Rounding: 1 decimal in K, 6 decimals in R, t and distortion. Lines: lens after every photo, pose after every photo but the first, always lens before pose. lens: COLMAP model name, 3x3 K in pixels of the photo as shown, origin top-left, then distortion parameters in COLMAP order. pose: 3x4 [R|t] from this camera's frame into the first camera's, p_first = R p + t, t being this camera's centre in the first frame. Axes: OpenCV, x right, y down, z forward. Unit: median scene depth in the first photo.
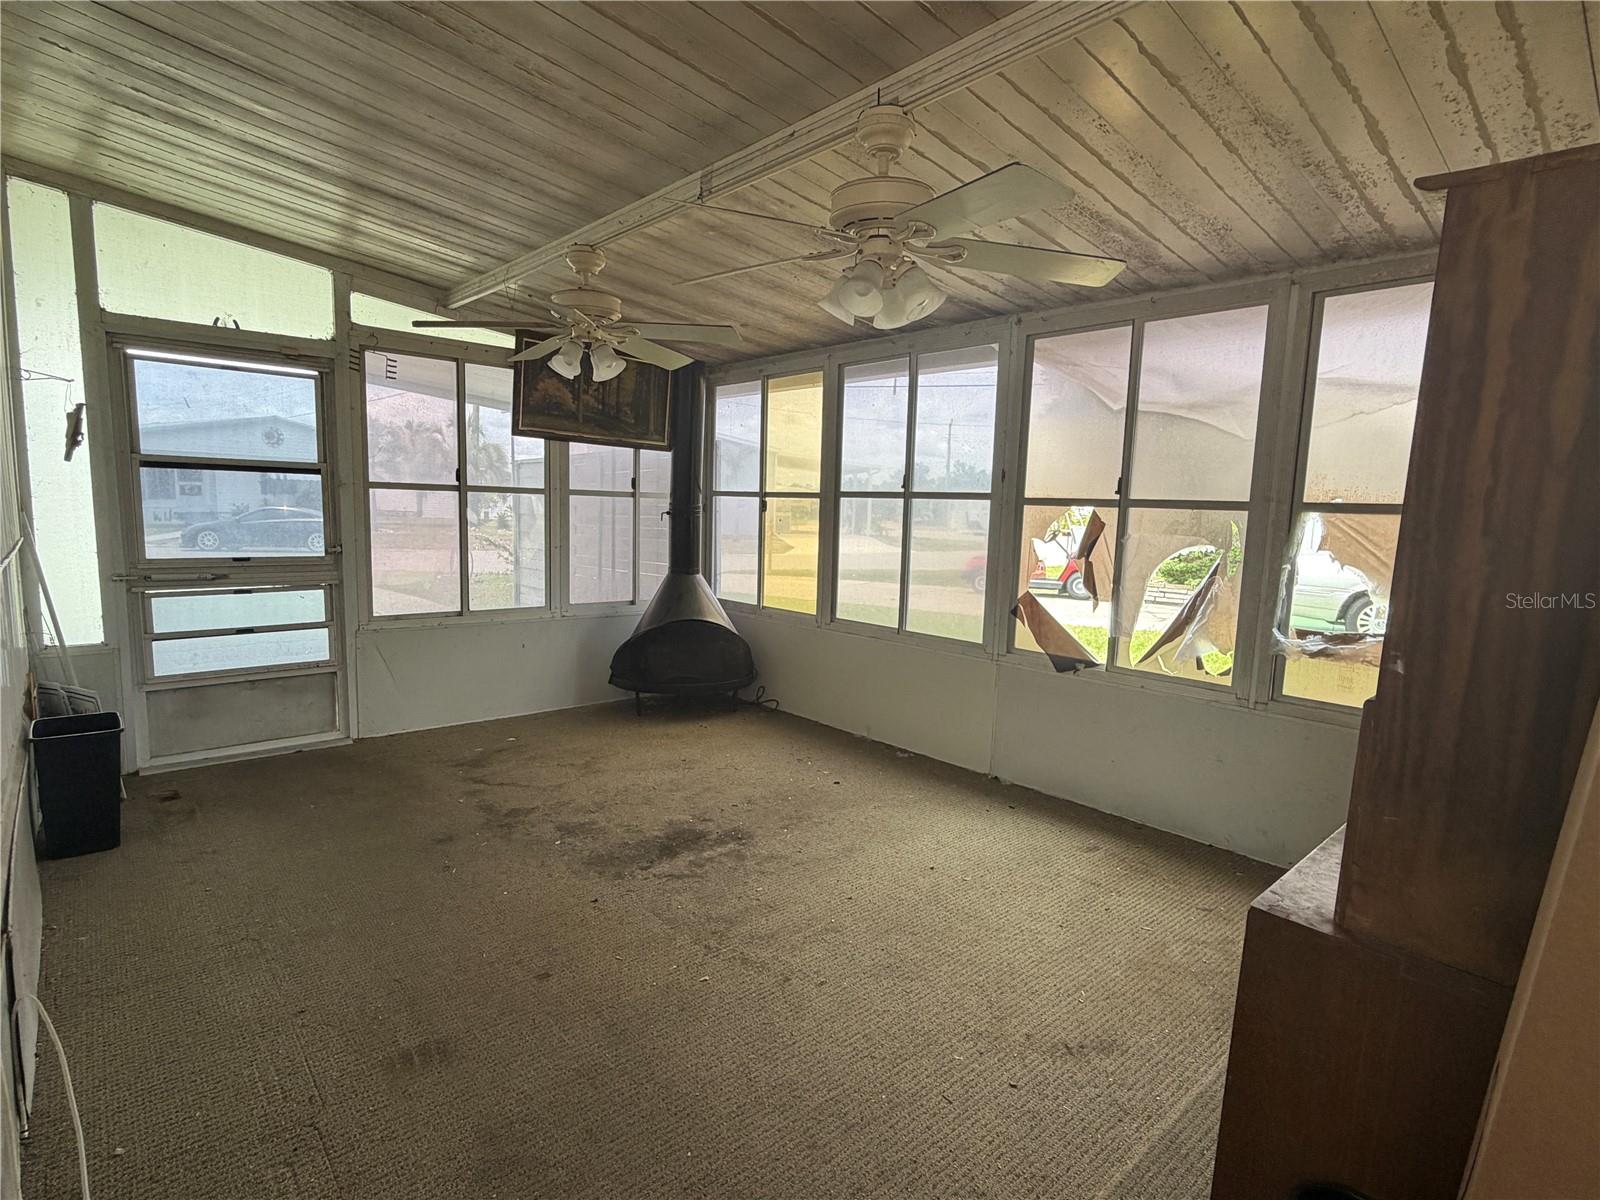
lens RADIAL K [[812.0, 0, 800.0], [0, 812.0, 600.0], [0, 0, 1]] dist [-0.002073, -0.001017]
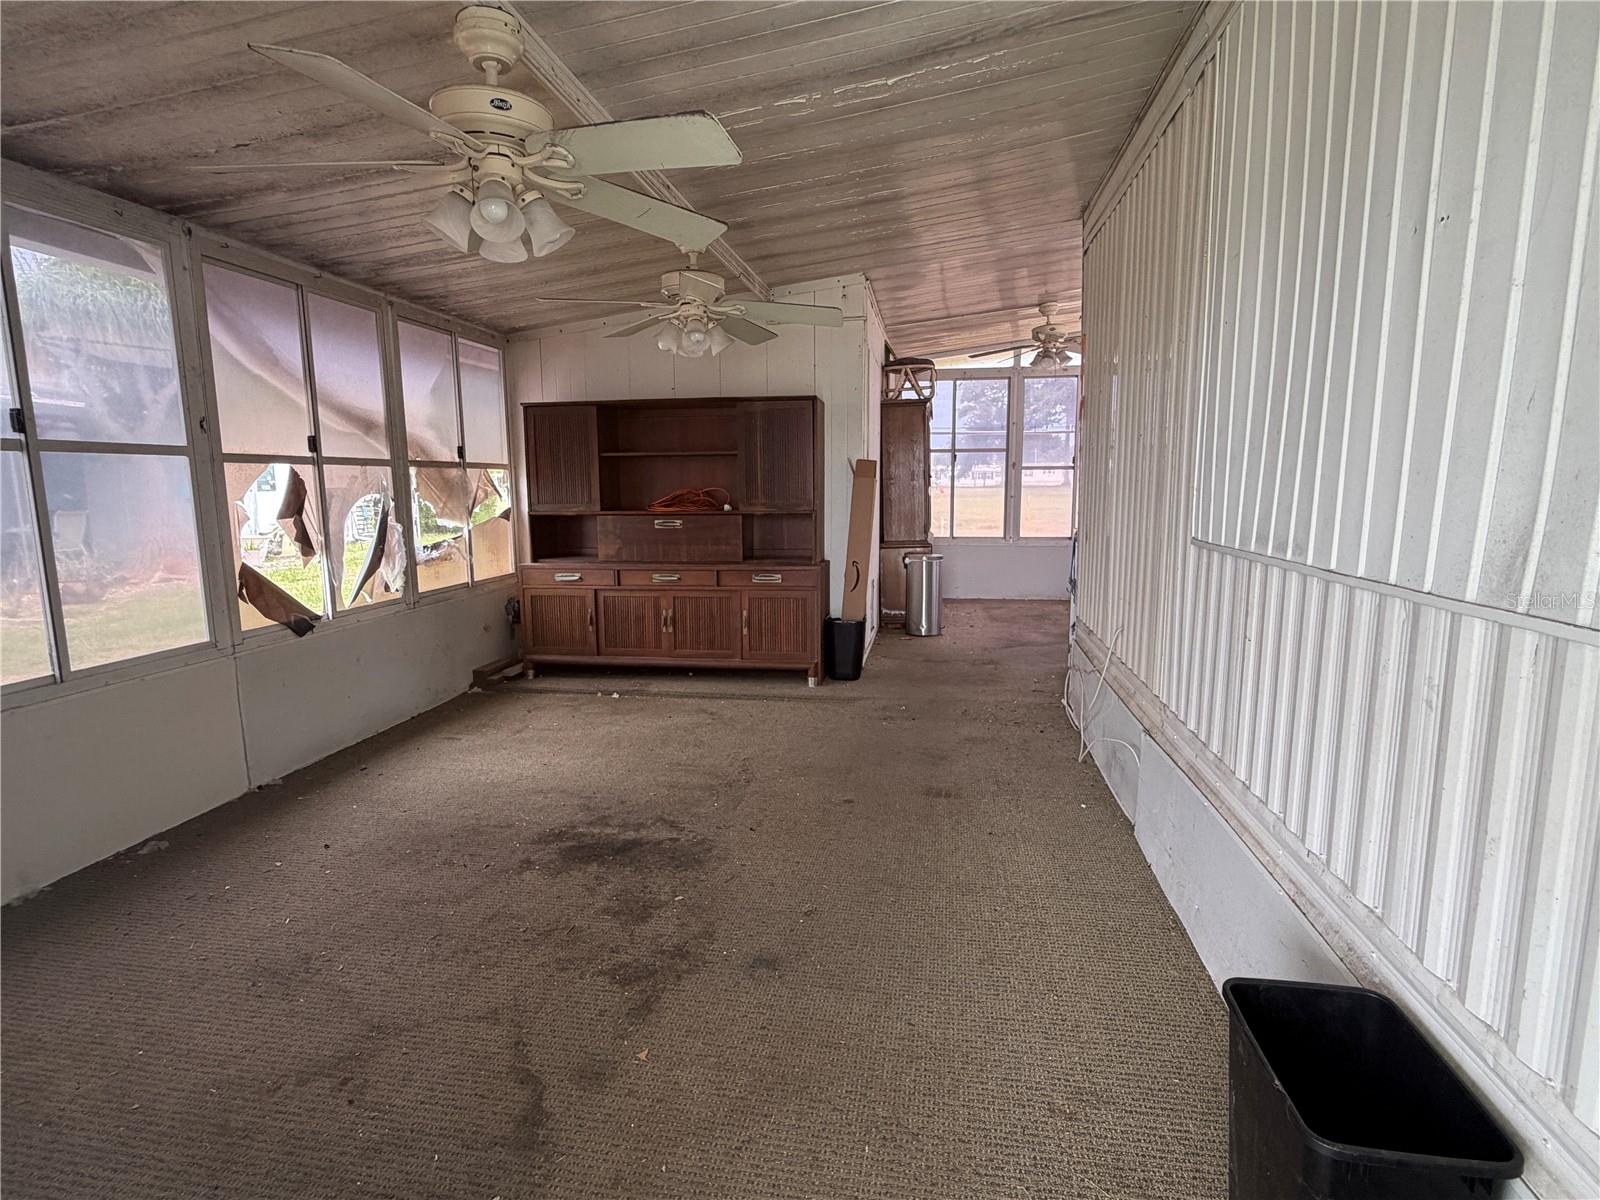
lens RADIAL K [[812.0, 0, 800.0], [0, 812.0, 600.0], [0, 0, 1]] dist [-0.002073, -0.001017]
pose [[-0.624856, -0.138952, 0.768275, -0.838094], [0.078781, 0.967791, 0.239111, -0.146162], [-0.776755, 0.209935, -0.593784, 1.173873]]
